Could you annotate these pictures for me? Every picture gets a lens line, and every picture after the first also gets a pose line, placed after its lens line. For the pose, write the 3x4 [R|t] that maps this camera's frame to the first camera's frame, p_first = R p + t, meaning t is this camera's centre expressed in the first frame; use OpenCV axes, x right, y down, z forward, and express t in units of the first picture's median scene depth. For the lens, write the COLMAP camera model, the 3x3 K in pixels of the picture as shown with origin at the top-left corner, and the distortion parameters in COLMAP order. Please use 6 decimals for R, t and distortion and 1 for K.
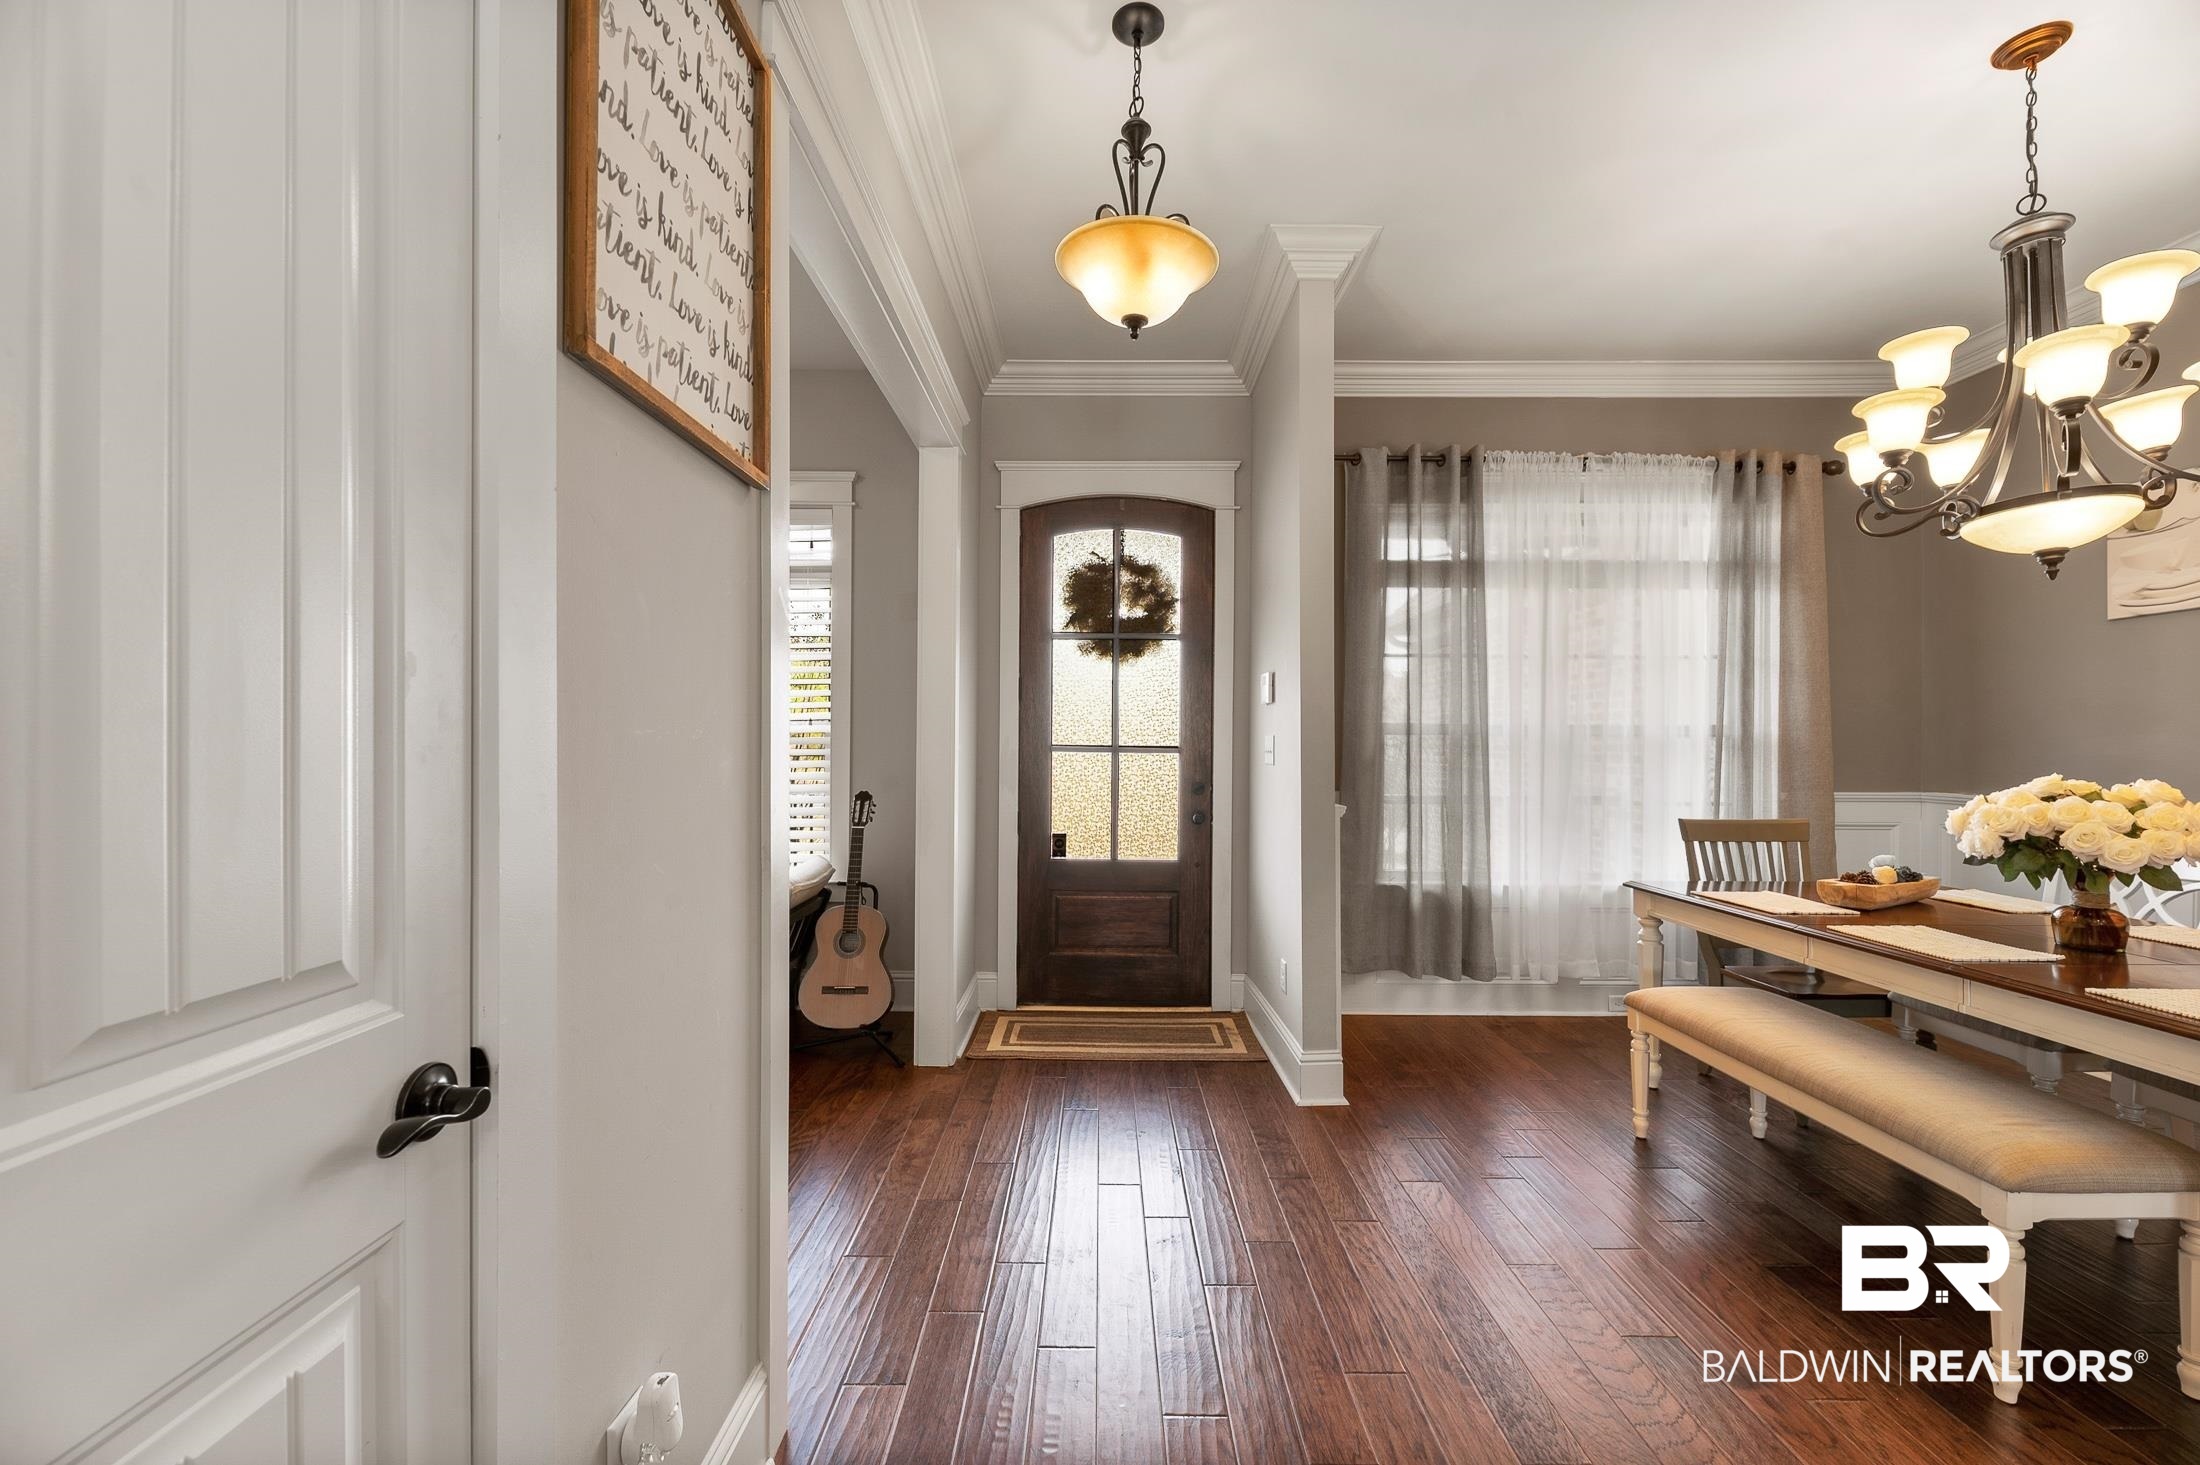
lens RADIAL K [[889.8, 0, 1097.4], [0, 889.8, 749.1], [0, 0, 1]] dist [-0.006278, -0.000540]
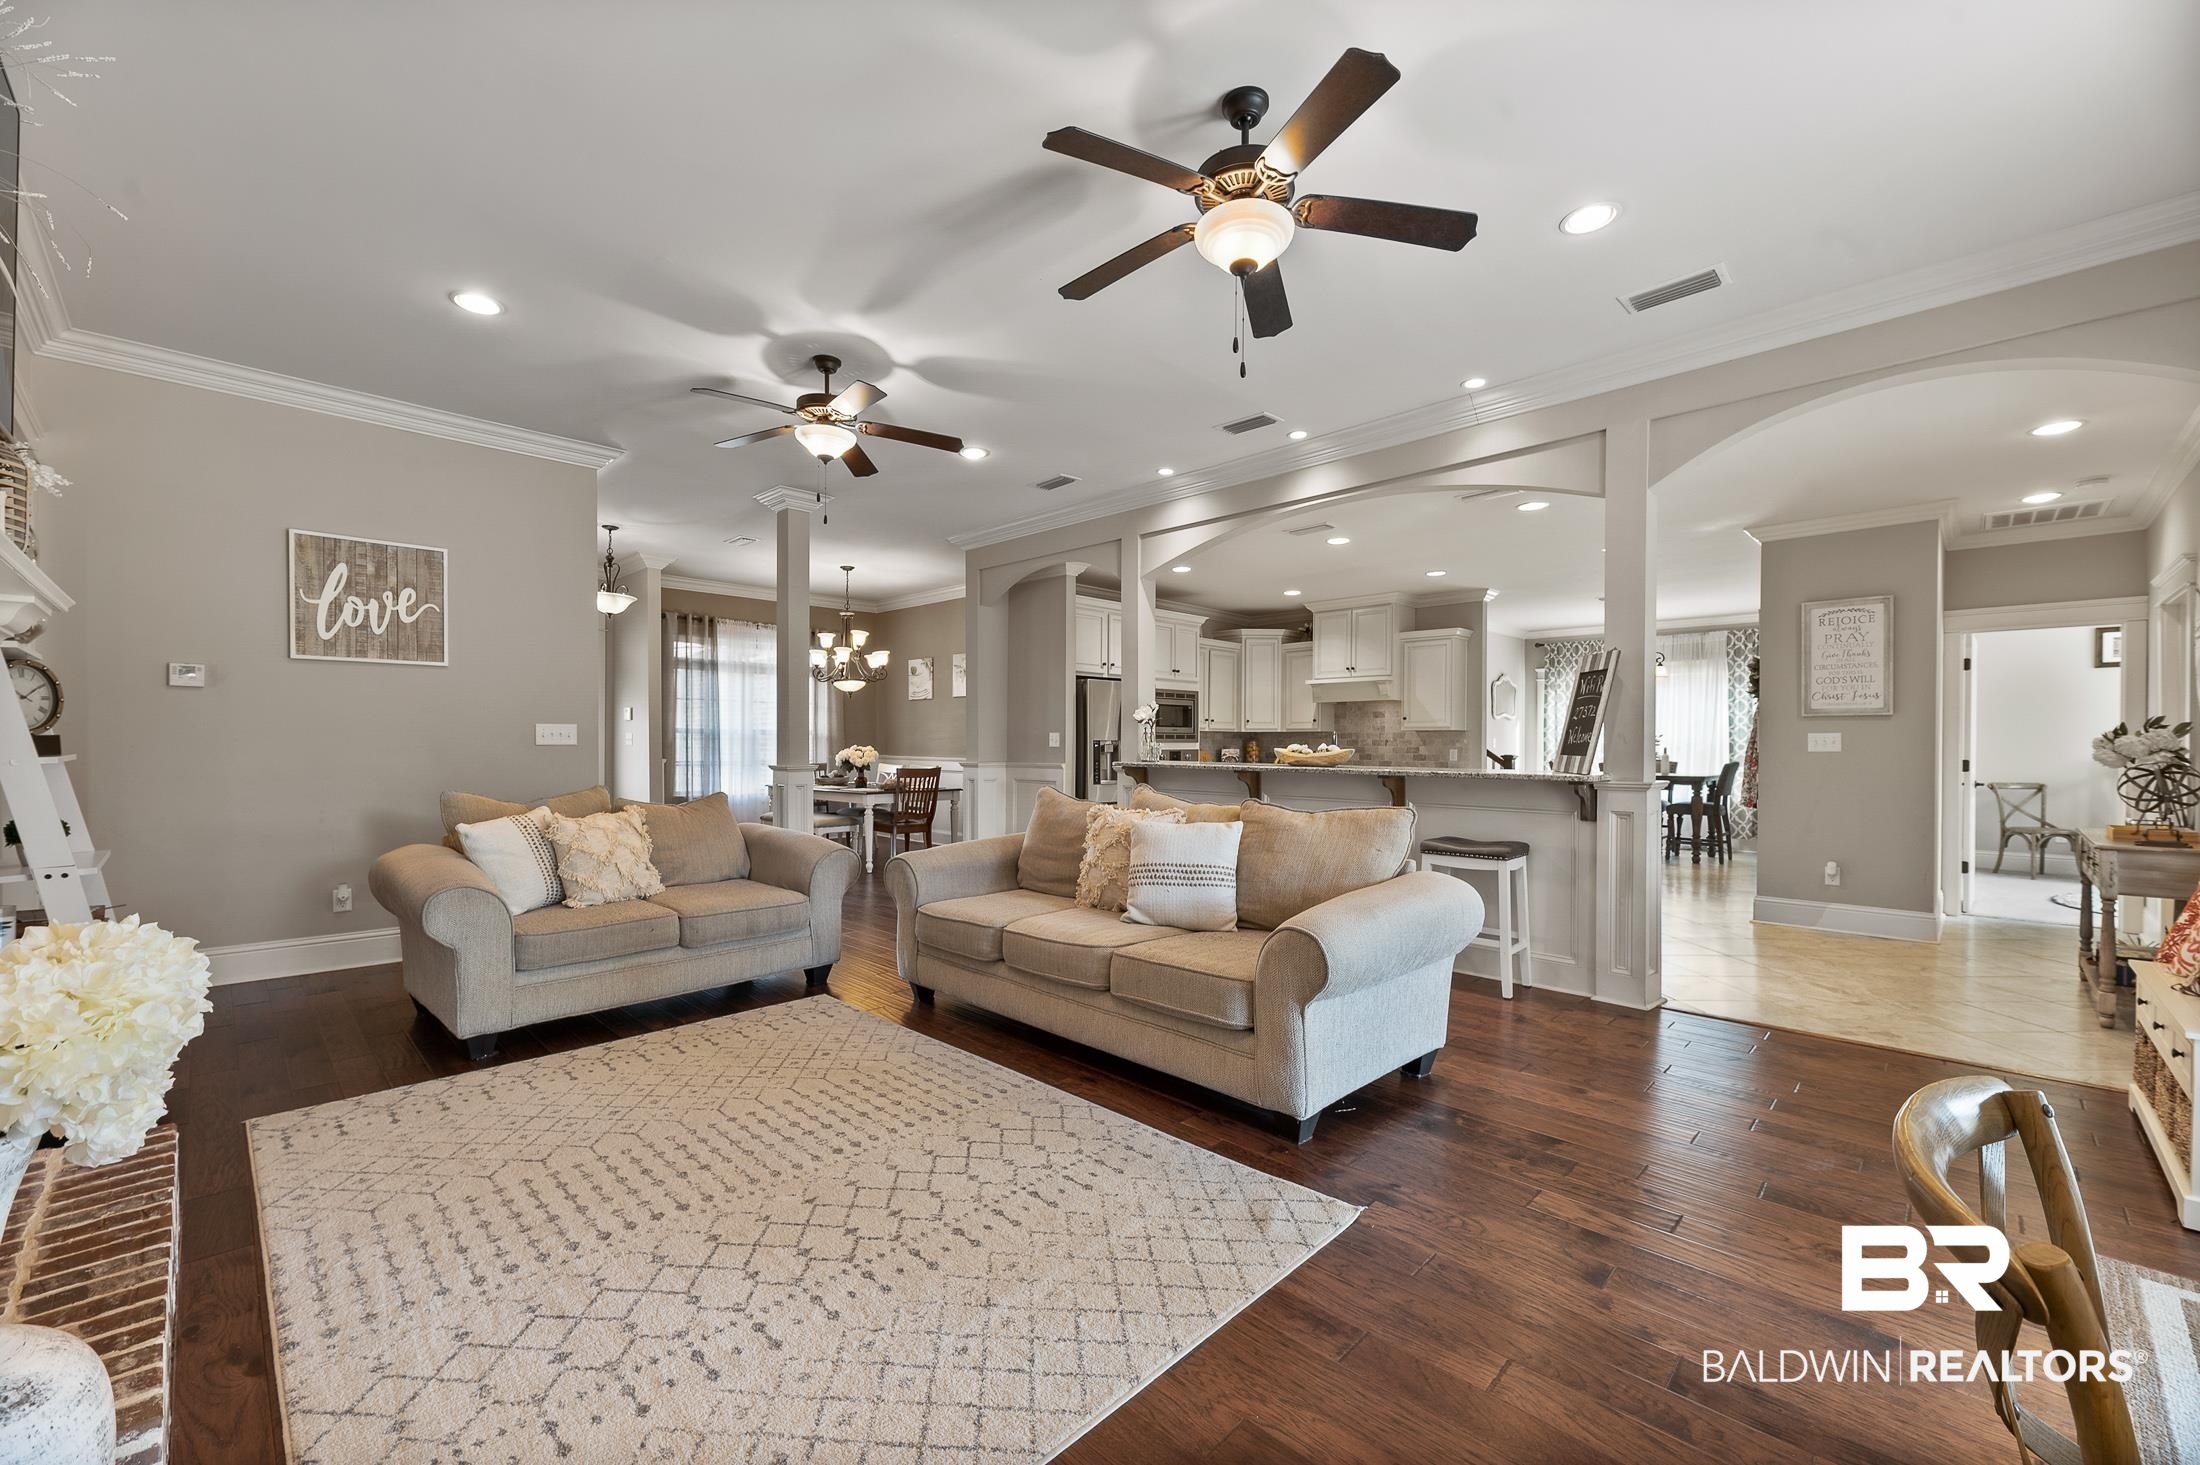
lens RADIAL K [[889.8, 0, 1112.4], [0, 889.8, 746.8], [0, 0, 1]] dist [-0.006278, -0.000540]
pose [[0.692953, -0.008765, 0.720930, -0.580158], [0.003405, 0.999955, 0.008884, 0.003504], [-0.720975, -0.003702, 0.692951, -1.481218]]
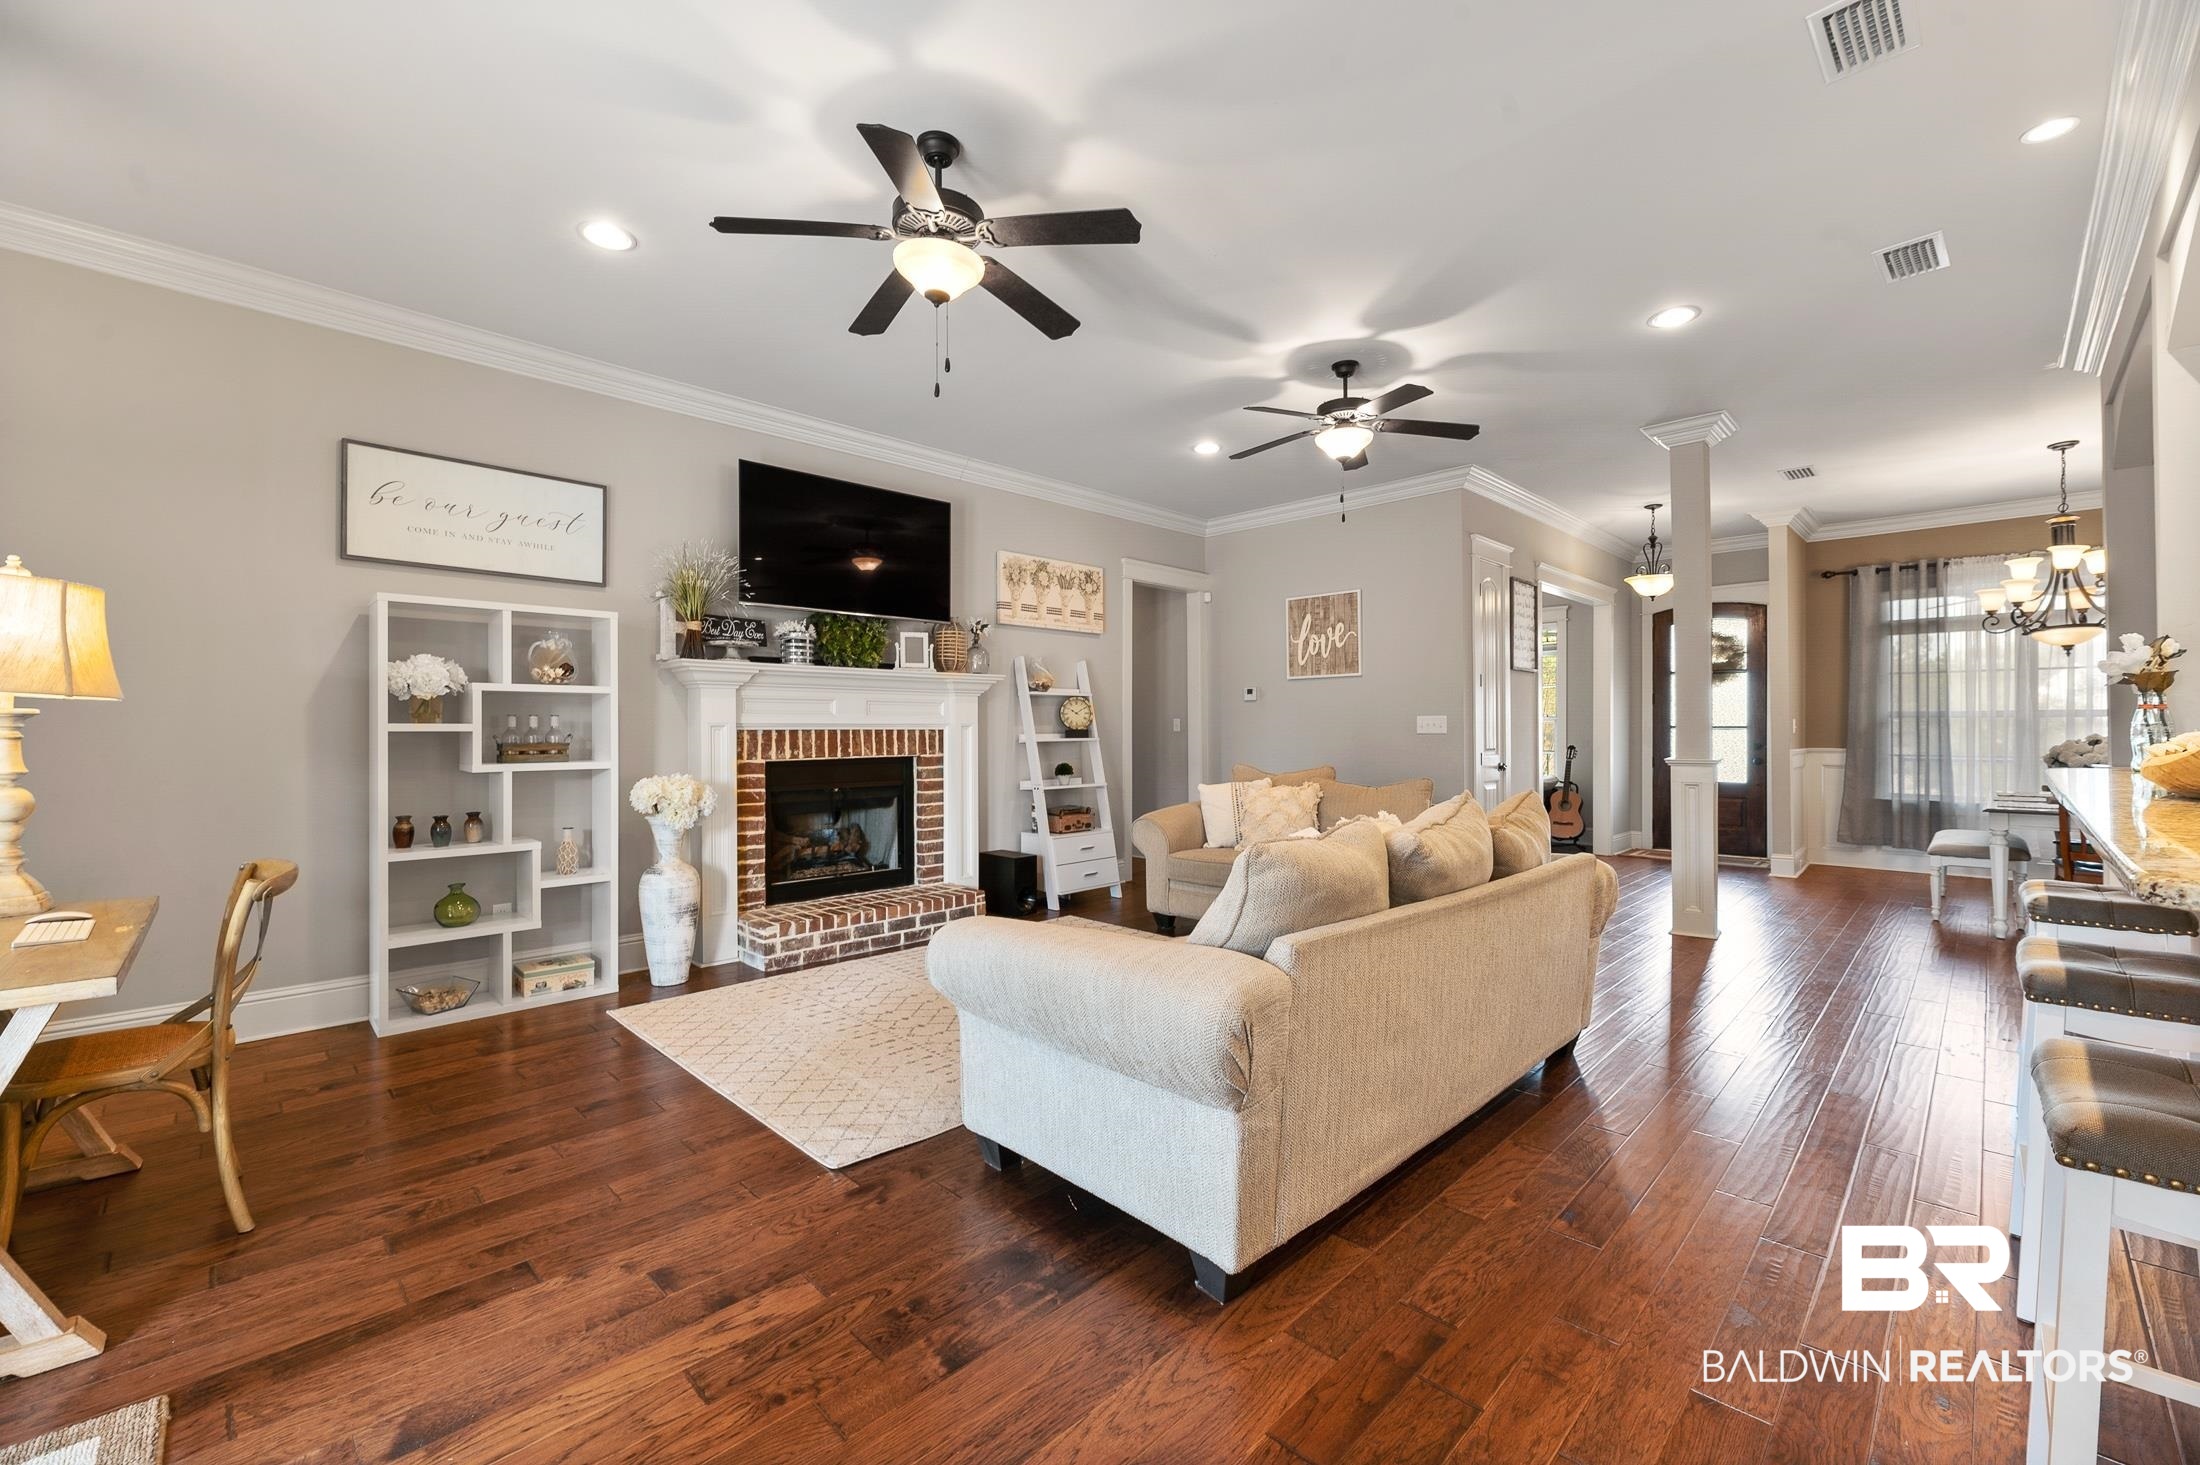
lens RADIAL K [[889.8, 0, 1079.2], [0, 889.8, 742.2], [0, 0, 1]] dist [-0.006278, -0.000540]
pose [[0.698685, -0.002358, -0.715425, 0.484733], [0.009039, 0.999944, 0.005532, 0.010328], [0.715372, -0.010332, 0.698667, -1.508525]]
